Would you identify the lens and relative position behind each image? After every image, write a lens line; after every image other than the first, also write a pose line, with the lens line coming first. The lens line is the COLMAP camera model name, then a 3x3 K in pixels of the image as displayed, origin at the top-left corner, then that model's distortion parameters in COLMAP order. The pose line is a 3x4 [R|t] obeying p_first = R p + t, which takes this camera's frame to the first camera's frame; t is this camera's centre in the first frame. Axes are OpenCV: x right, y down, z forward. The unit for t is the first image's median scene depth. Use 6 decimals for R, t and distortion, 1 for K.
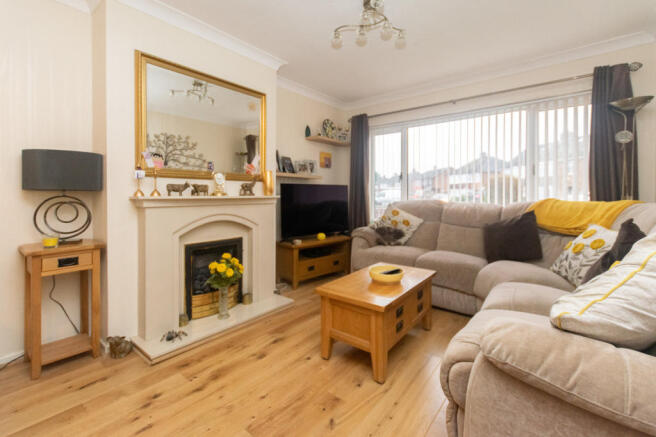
lens RADIAL K [[286.1, 0, 328.3], [0, 286.1, 200.8], [0, 0, 1]] dist [-0.003885, -0.000320]
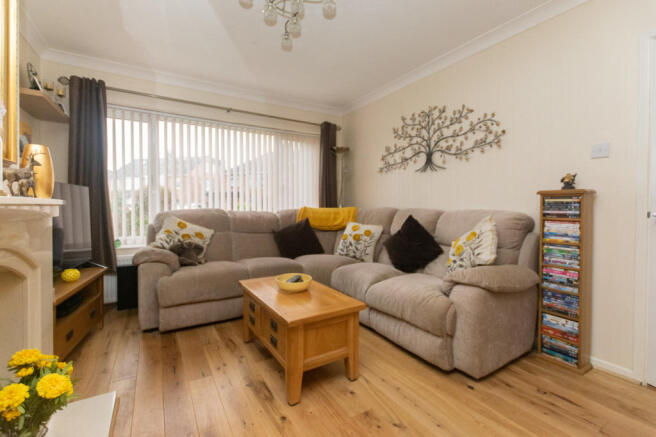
lens RADIAL K [[286.1, 0, 327.3], [0, 286.1, 213.3], [0, 0, 1]] dist [-0.003885, -0.000320]
pose [[0.347255, -0.020958, 0.937536, -0.419971], [0.015813, 0.999739, 0.016492, 0.002676], [-0.937637, 0.009098, 0.347496, 0.366128]]
